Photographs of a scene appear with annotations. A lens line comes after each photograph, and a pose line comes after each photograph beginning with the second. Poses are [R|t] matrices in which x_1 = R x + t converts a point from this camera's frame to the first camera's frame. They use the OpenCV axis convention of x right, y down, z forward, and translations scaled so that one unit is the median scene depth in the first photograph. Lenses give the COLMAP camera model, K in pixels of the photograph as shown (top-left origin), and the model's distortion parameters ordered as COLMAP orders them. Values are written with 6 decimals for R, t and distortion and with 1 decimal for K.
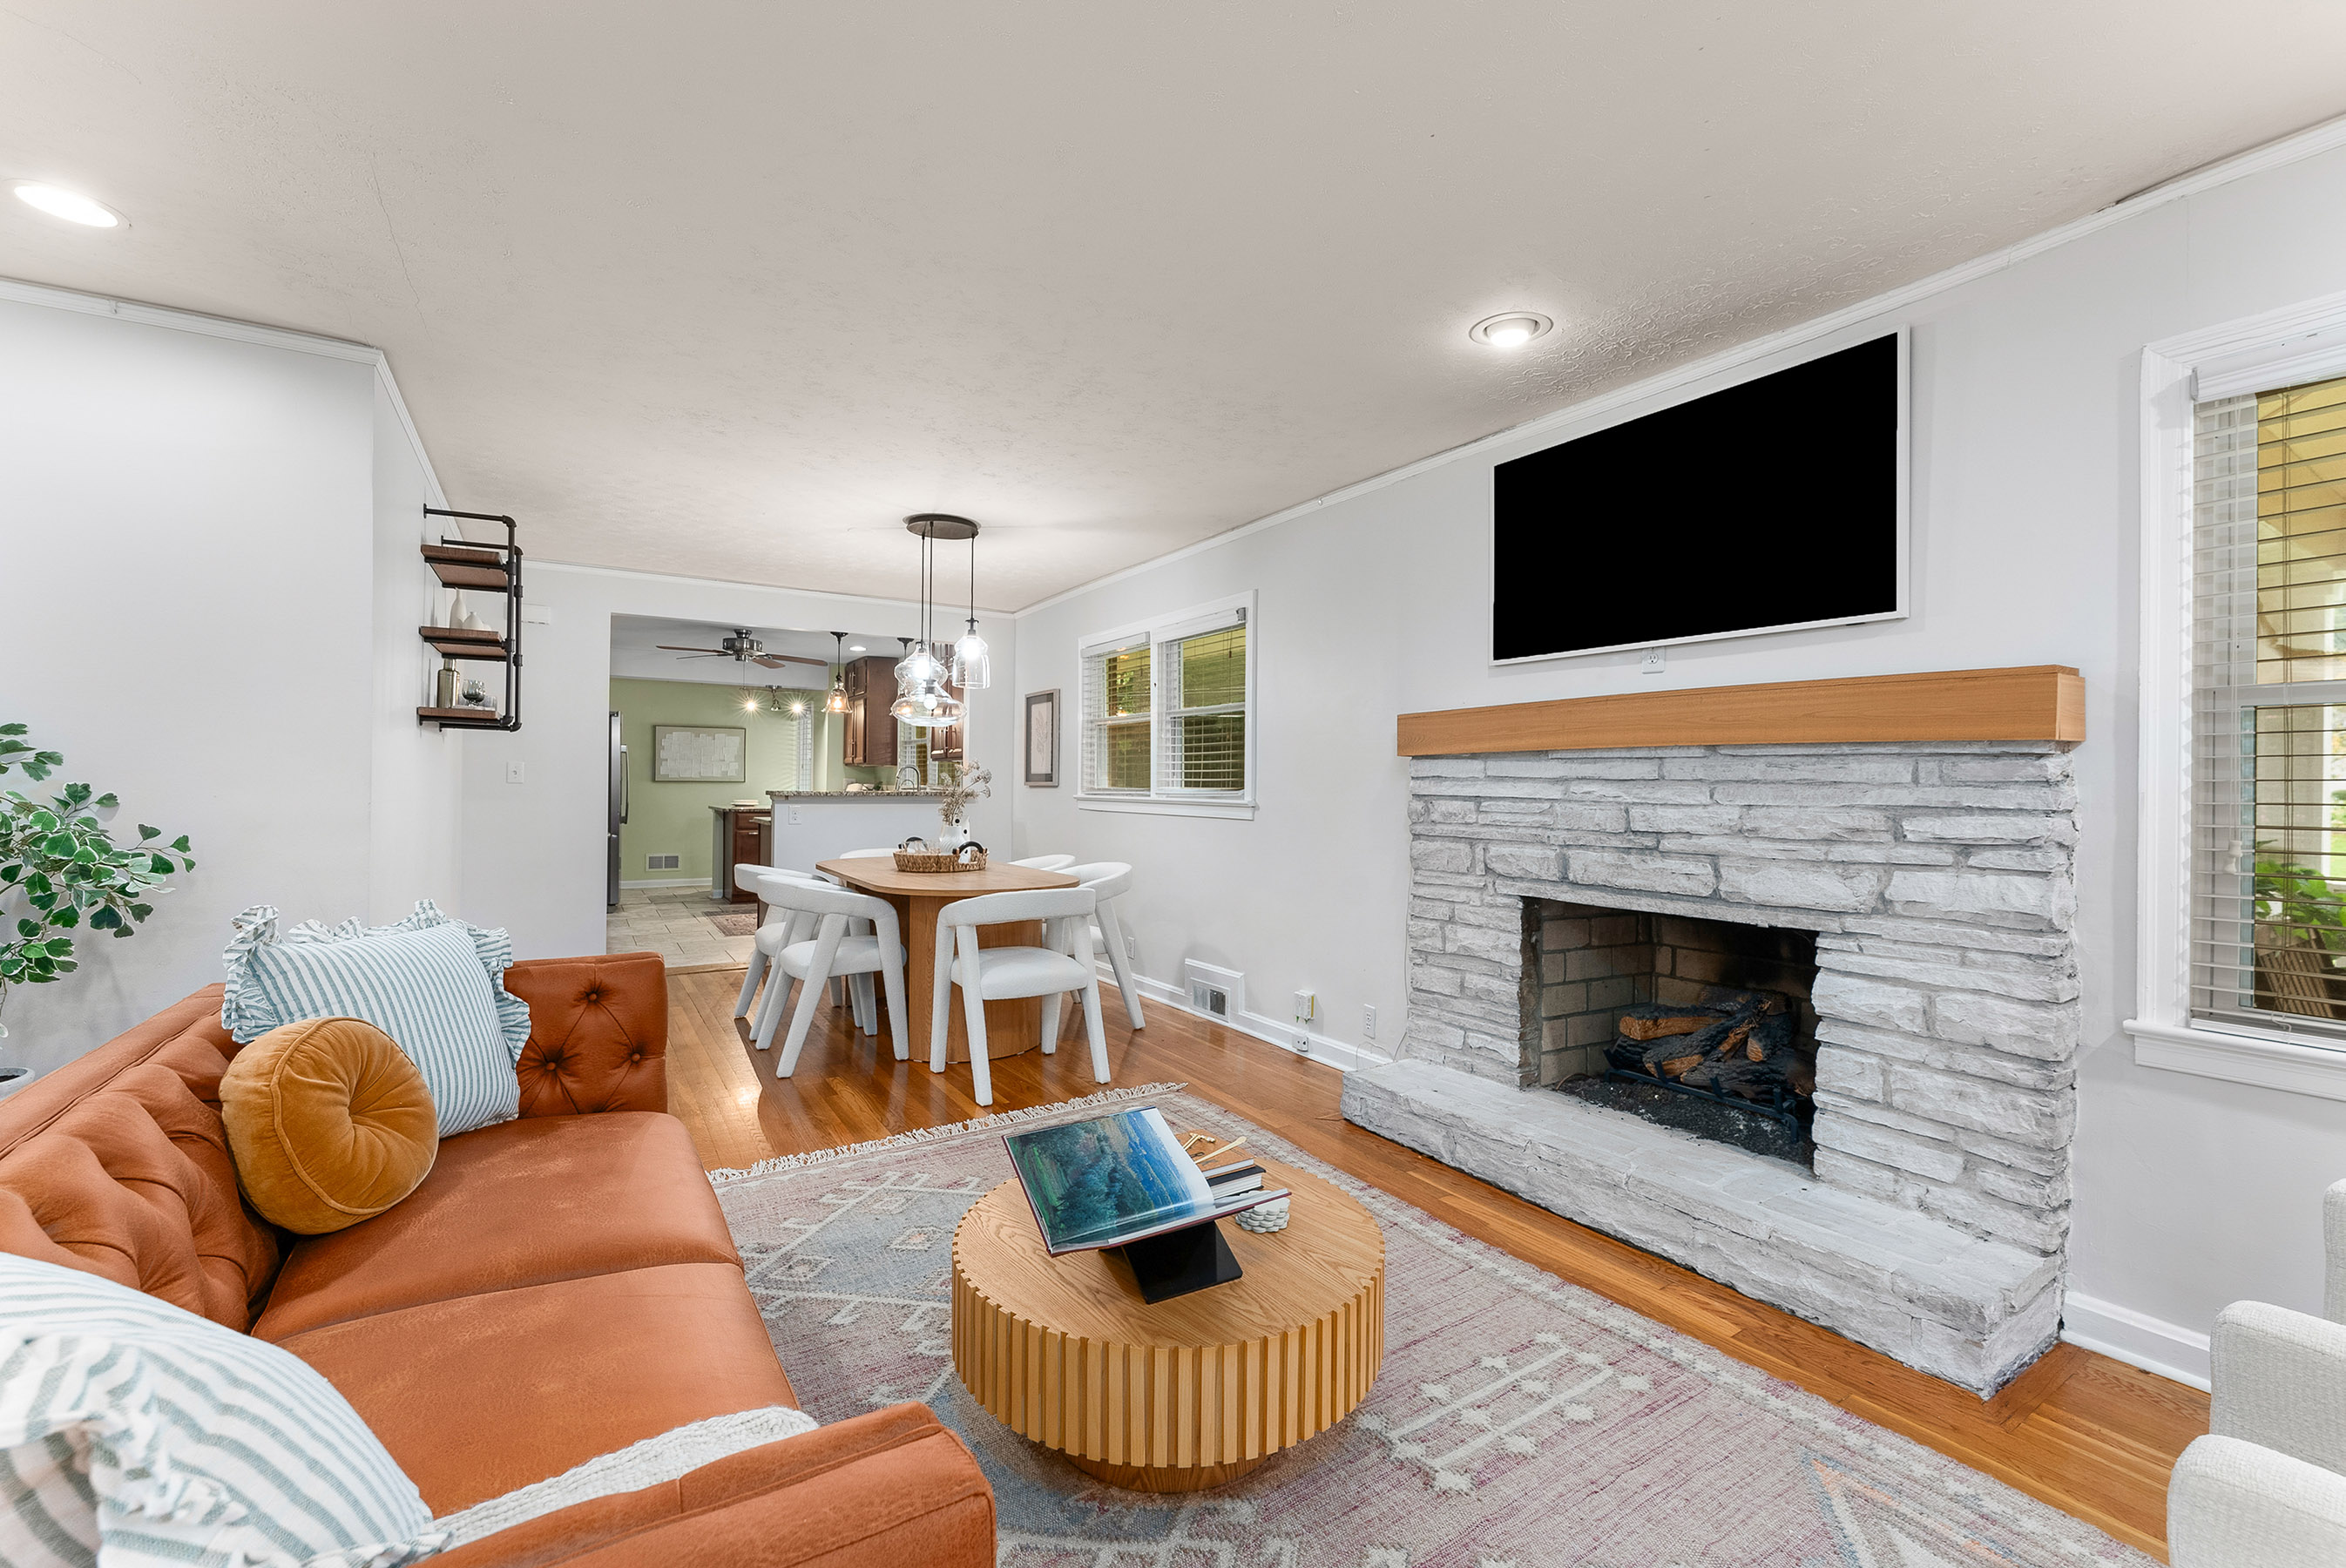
lens RADIAL K [[959.4, 0, 1169.1], [0, 959.4, 778.9], [0, 0, 1]] dist [0.000883, -0.000731]
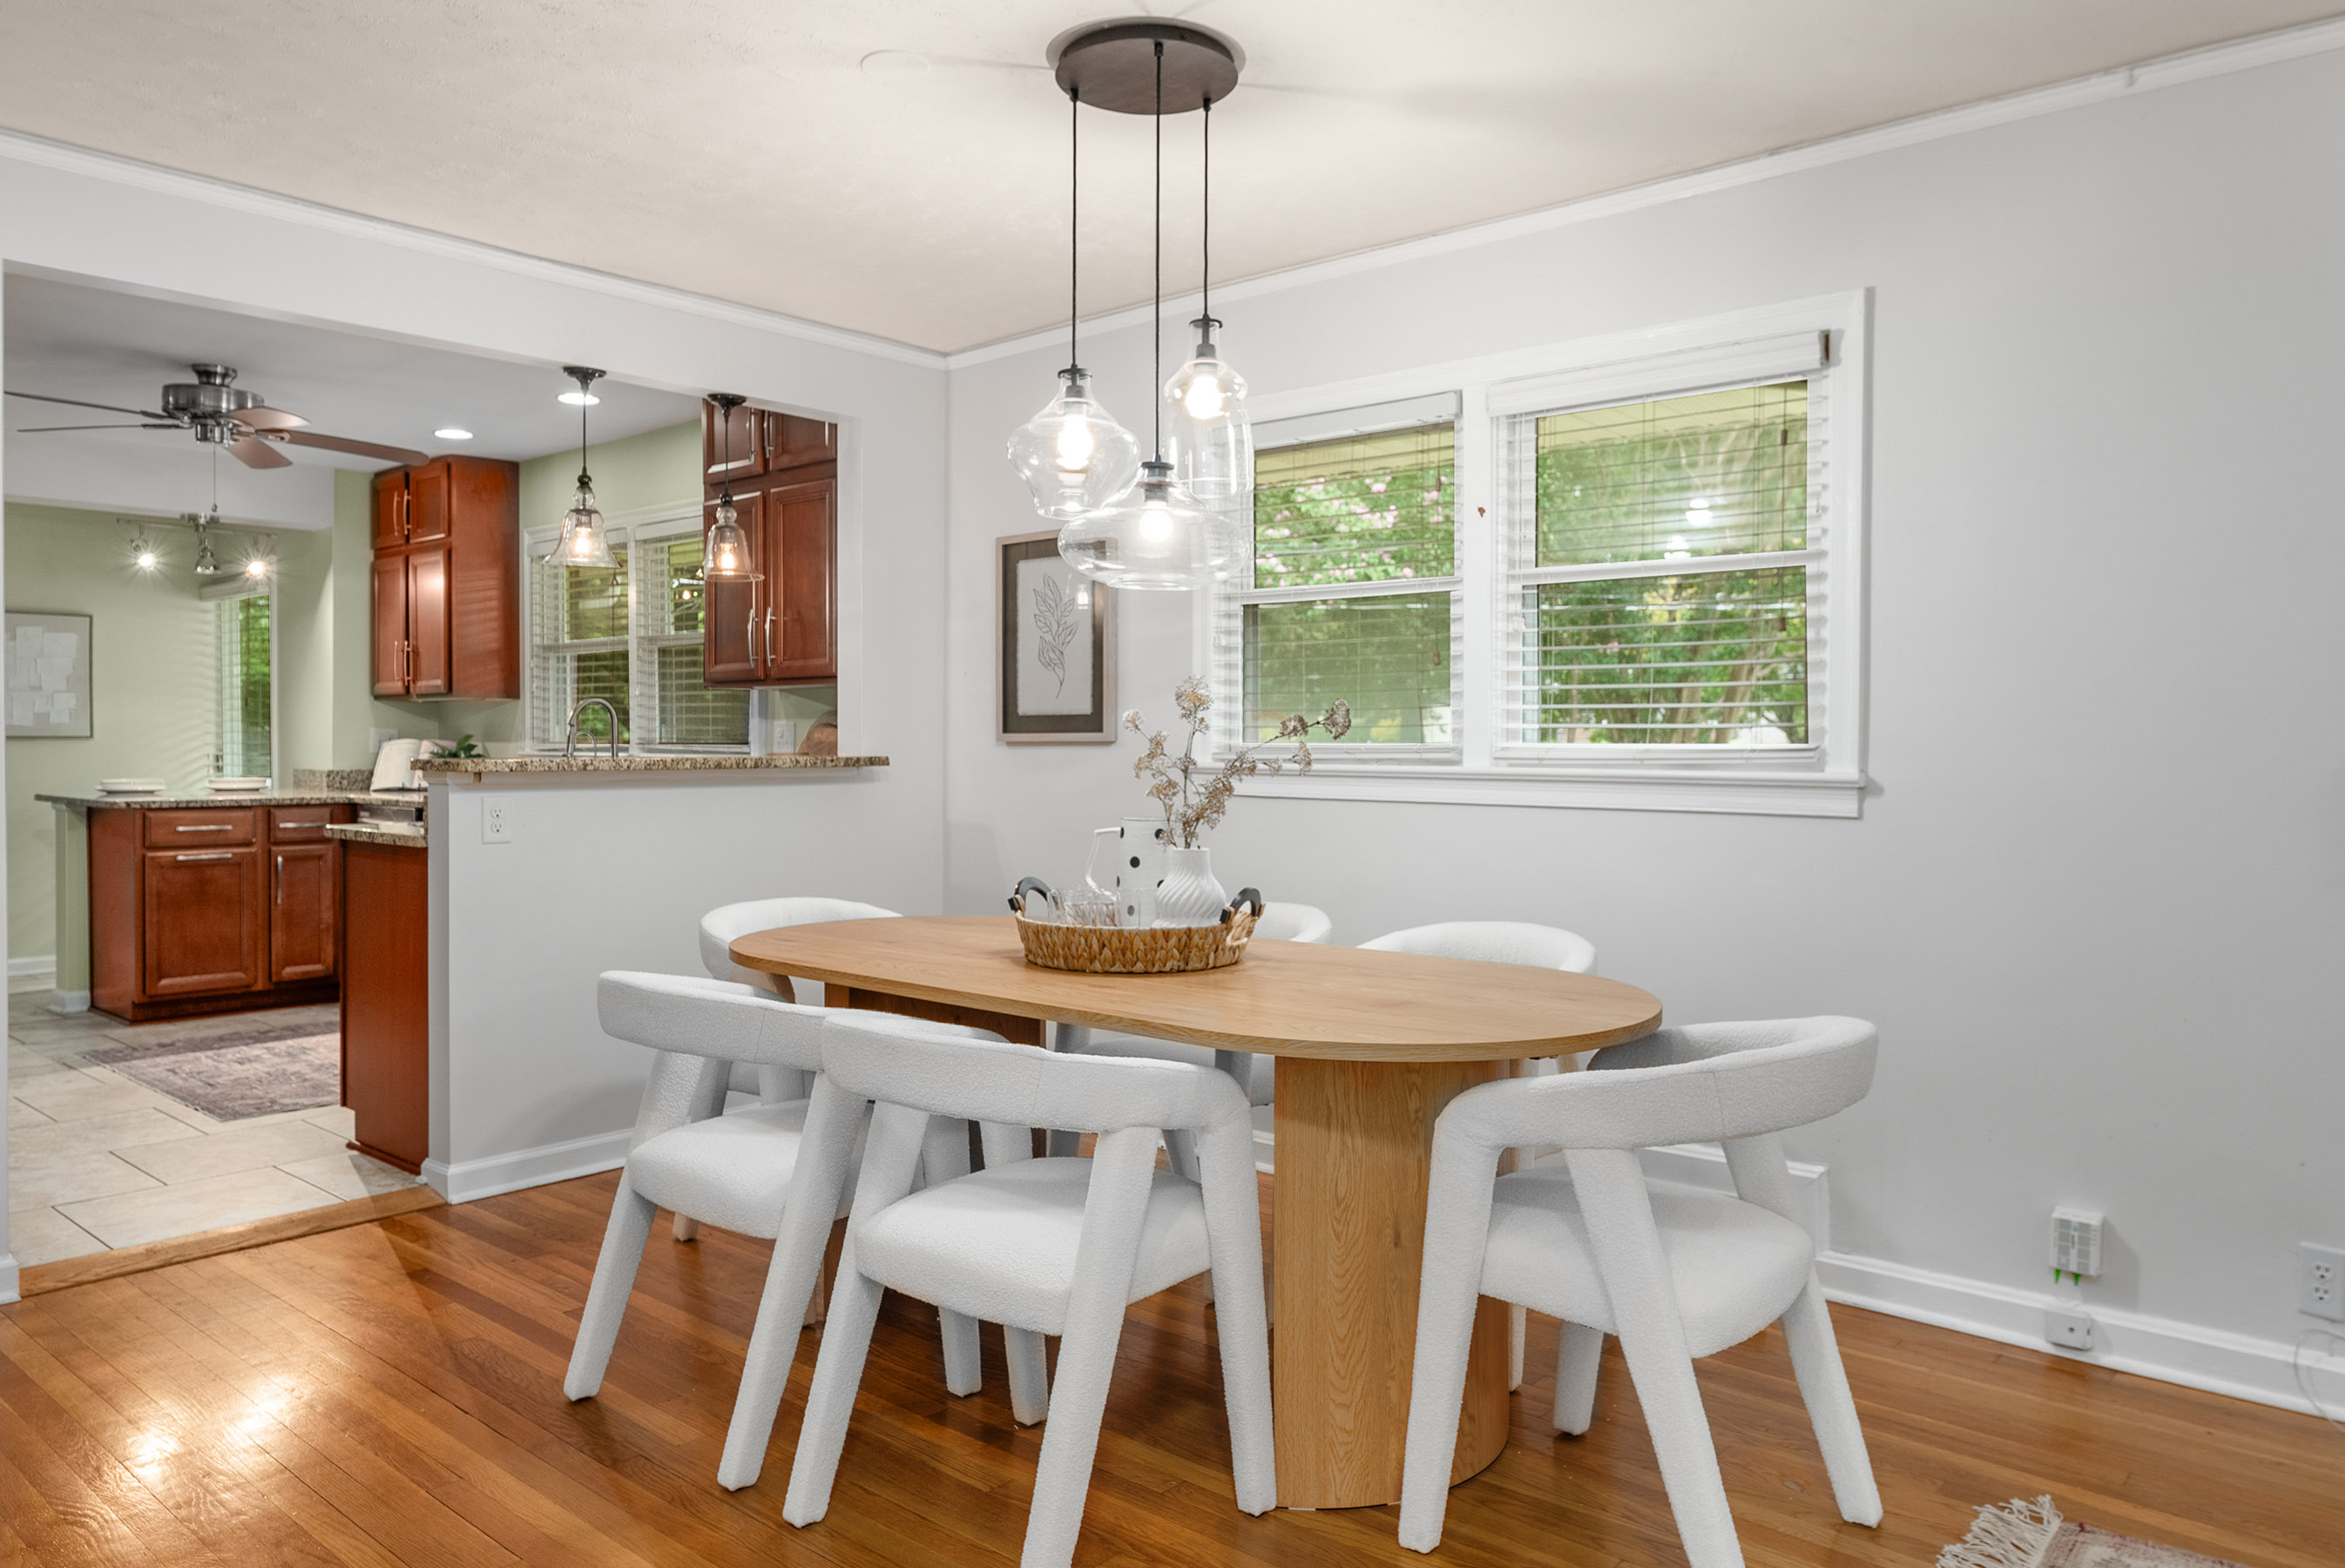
lens RADIAL K [[1569.9, 0, 1180.7], [0, 1569.9, 760.2], [0, 0, 1]] dist [0.005625, 0.001261]
pose [[0.958446, -0.010227, 0.285090, -0.595467], [0.003977, 0.999739, 0.022492, -0.001210], [-0.285246, -0.020424, 0.958237, 0.575906]]
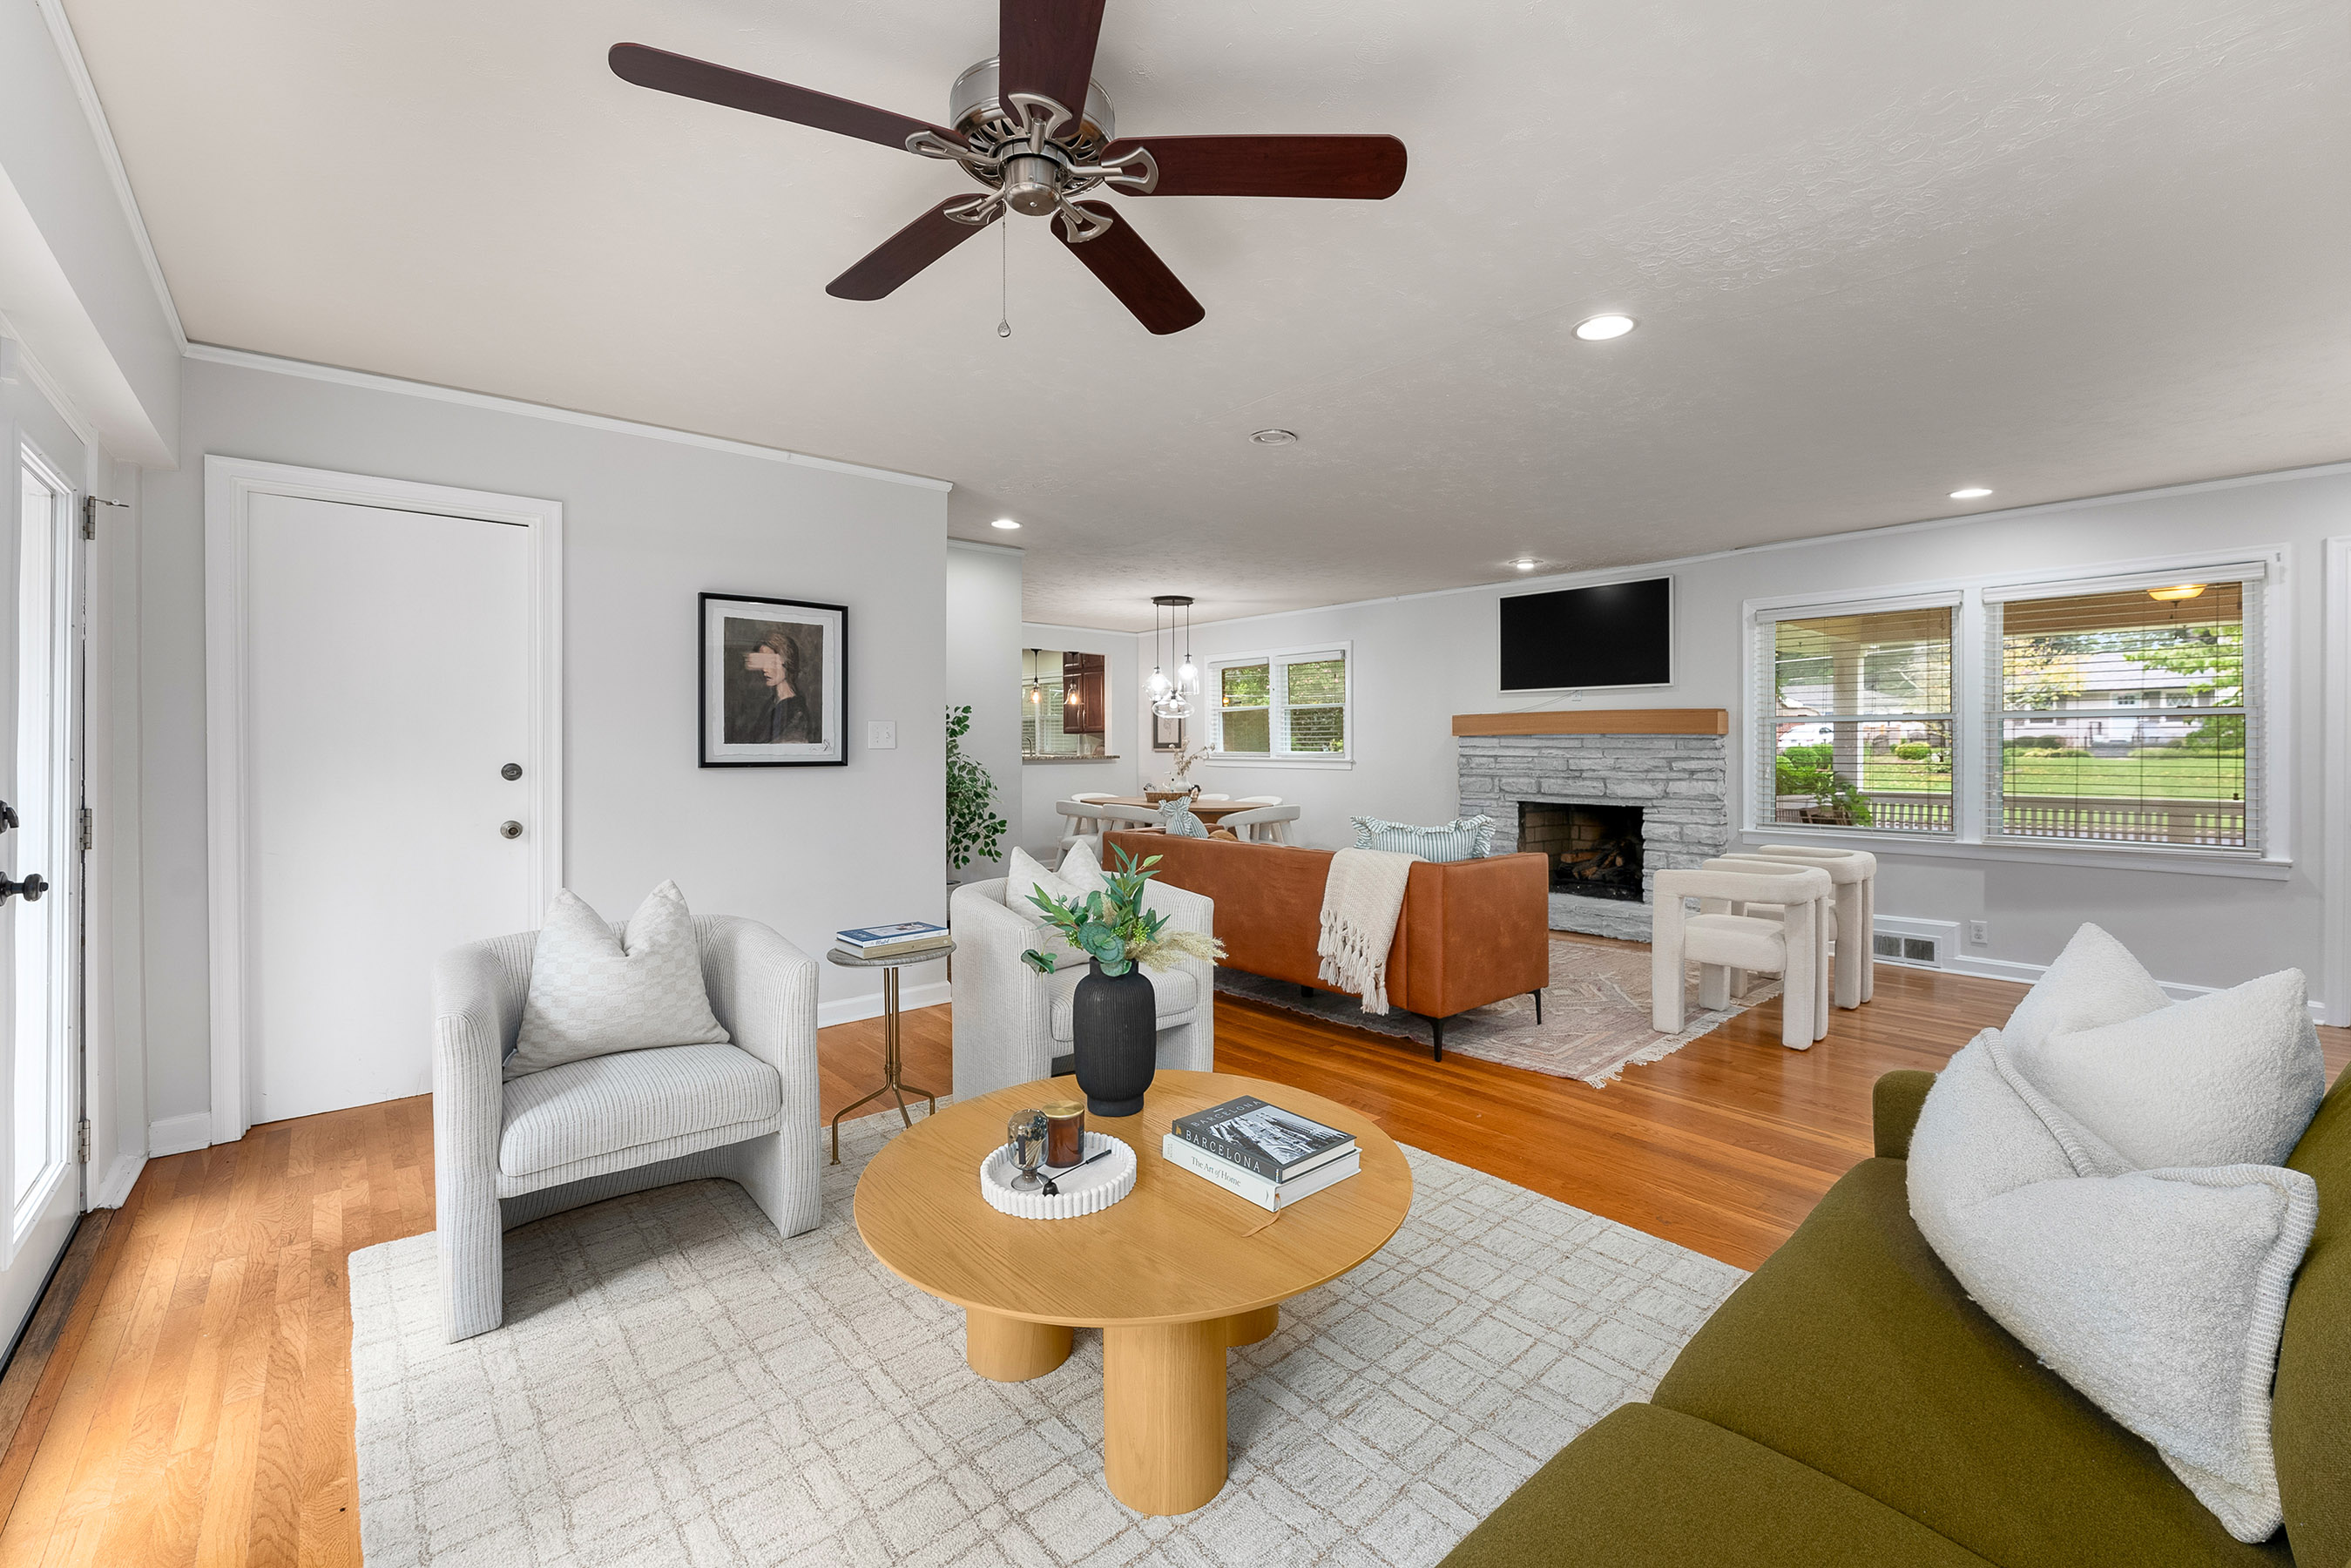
lens RADIAL K [[965.1, 0, 1187.2], [0, 965.1, 737.8], [0, 0, 1]] dist [-0.001025, -0.000035]
pose [[0.986551, -0.009573, 0.163171, -0.729010], [0.009612, 0.999954, 0.000553, -0.029531], [-0.163168, 0.001022, 0.986598, -1.036609]]
